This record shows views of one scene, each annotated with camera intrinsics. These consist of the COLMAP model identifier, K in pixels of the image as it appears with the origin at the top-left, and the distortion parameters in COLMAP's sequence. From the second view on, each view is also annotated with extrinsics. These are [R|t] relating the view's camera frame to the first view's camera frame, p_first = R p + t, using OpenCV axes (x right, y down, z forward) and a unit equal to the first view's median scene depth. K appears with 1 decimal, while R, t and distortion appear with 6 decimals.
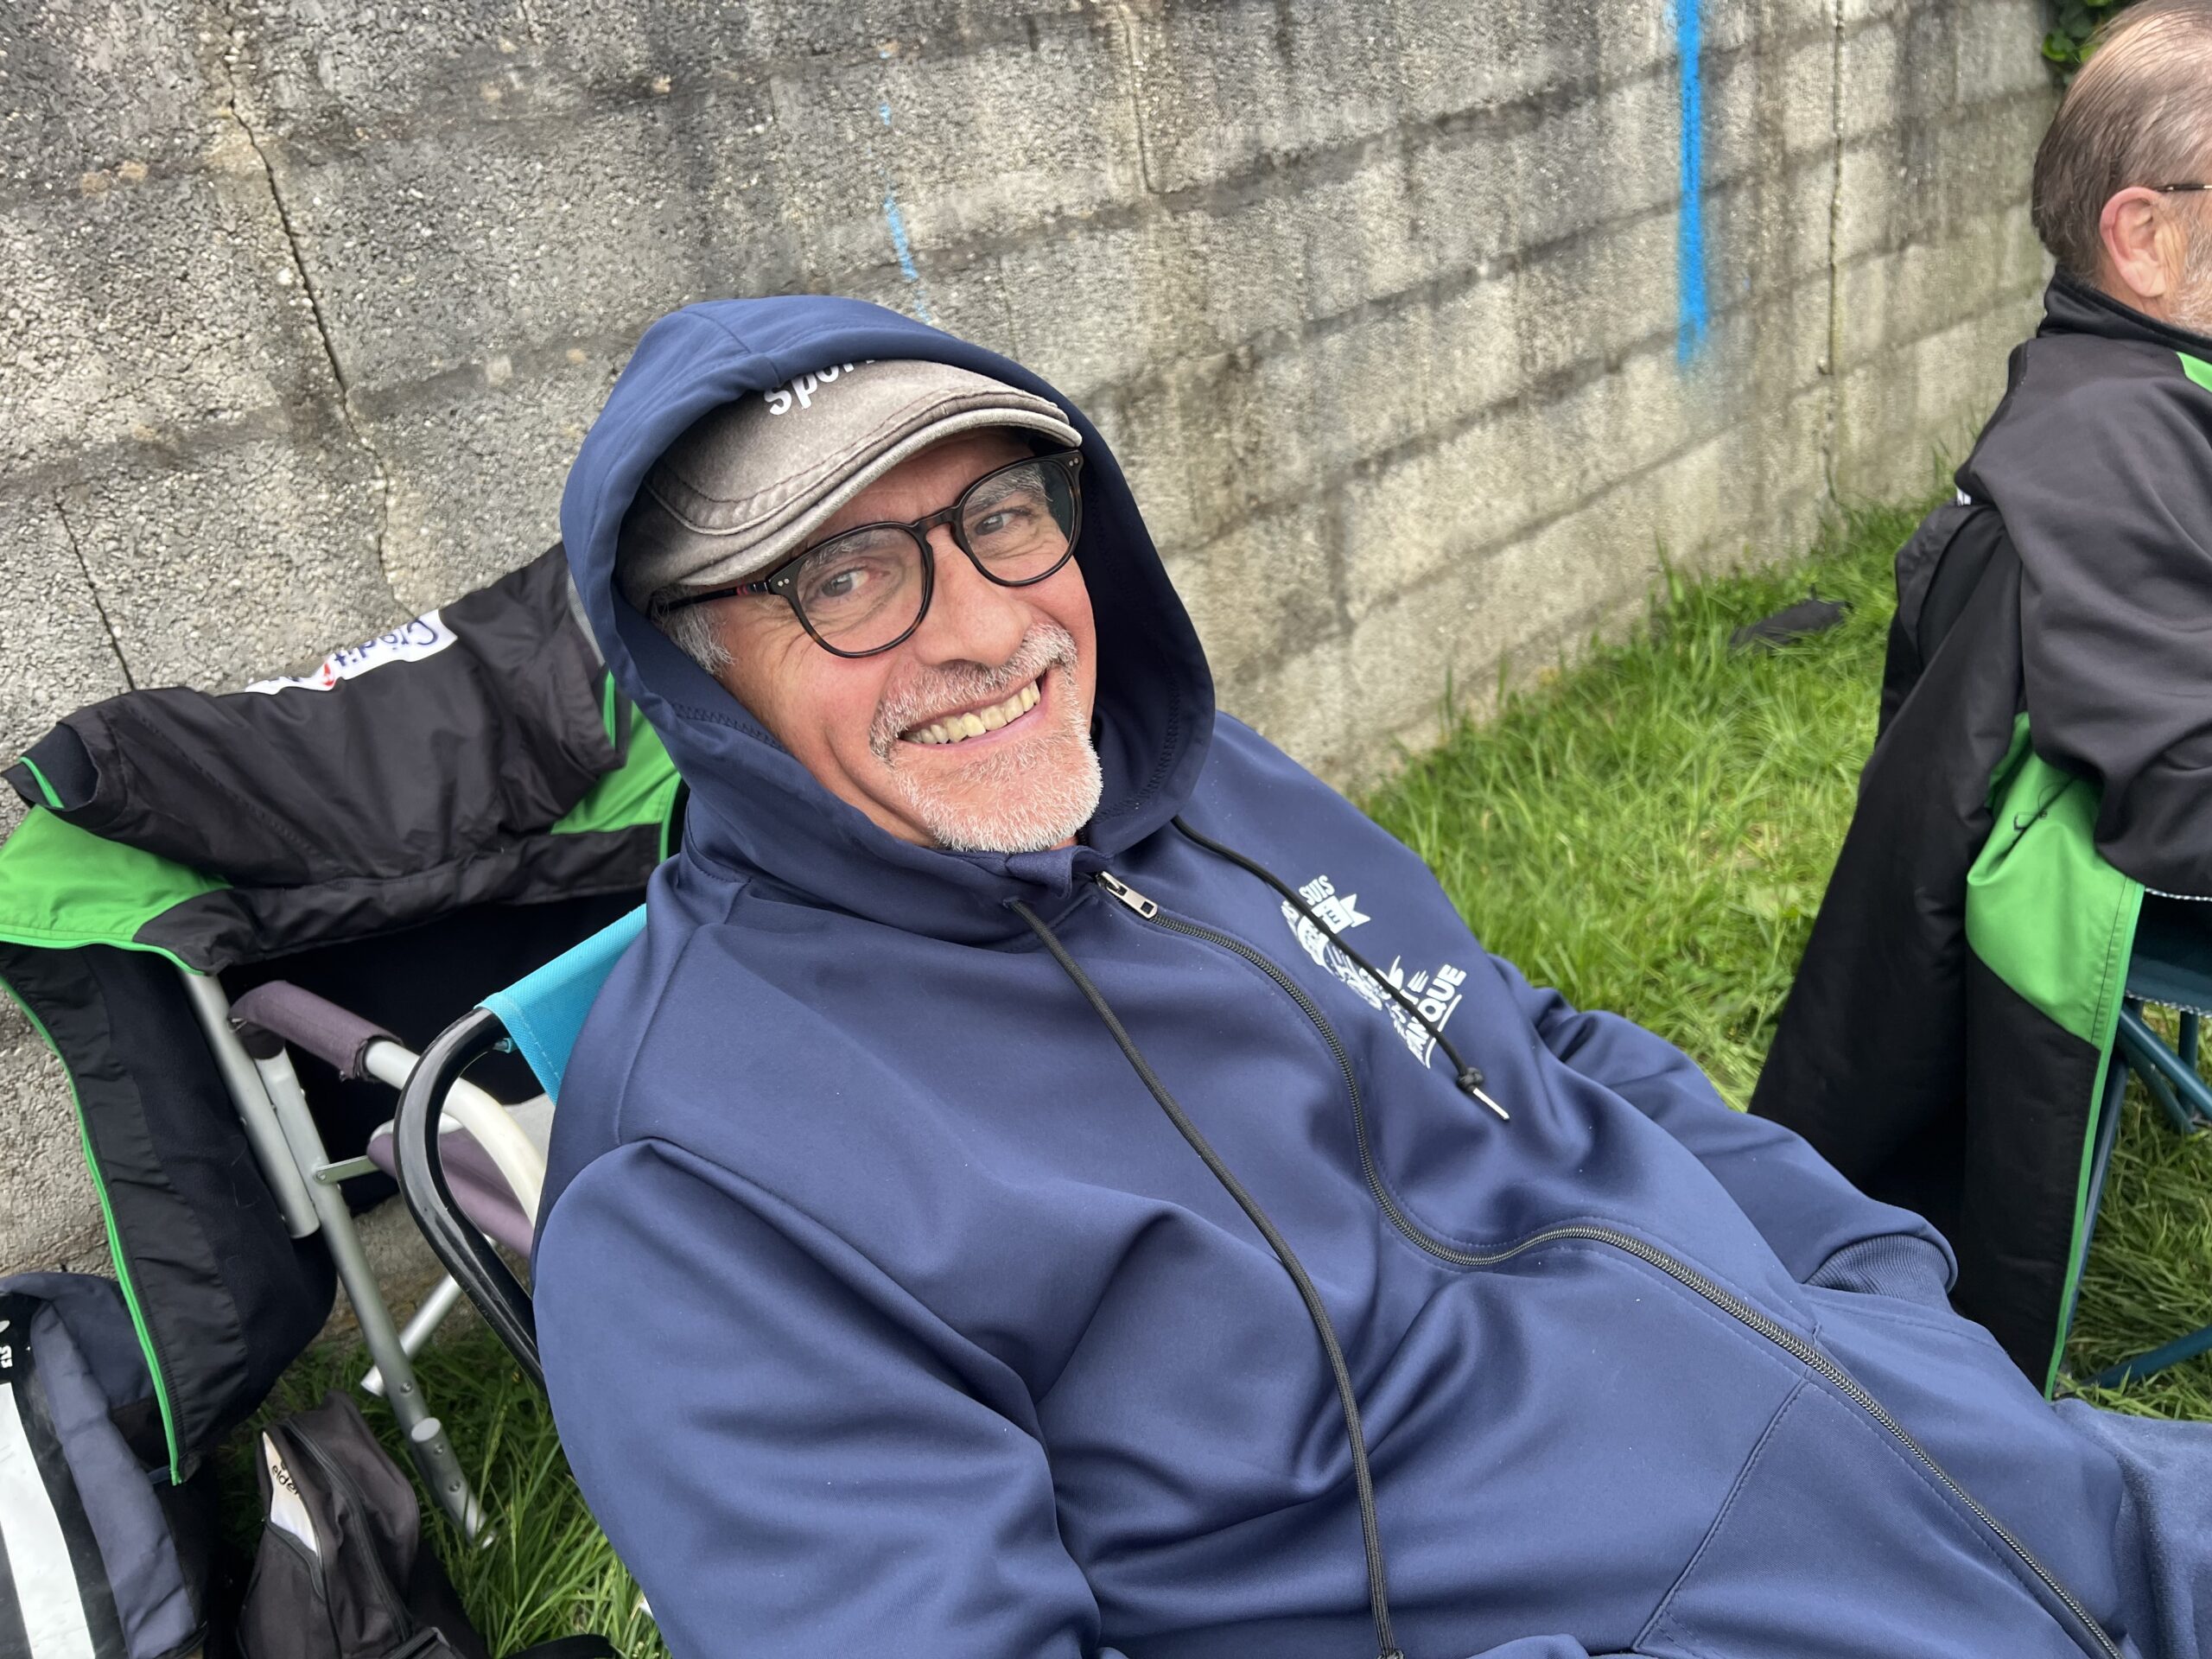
lens RADIAL K [[1666.5, 0, 1106.1], [0, 1666.5, 827.7], [0, 0, 1]] dist [0.042952, -0.048850]
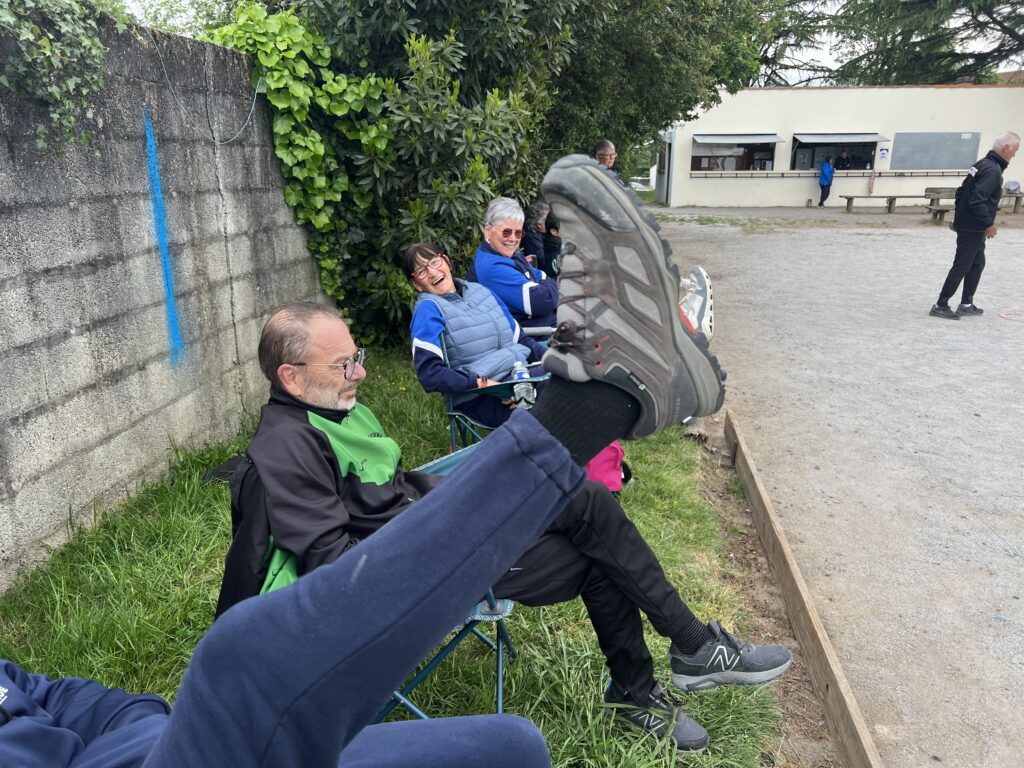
lens RADIAL K [[771.5, 0, 517.0], [0, 771.5, 382.2], [0, 0, 1]] dist [0.042952, -0.048850]
pose [[0.766459, -0.025414, 0.641791, 0.006525], [0.137984, 0.982402, -0.125885, -0.046407], [-0.627297, 0.185043, 0.756477, -0.155499]]
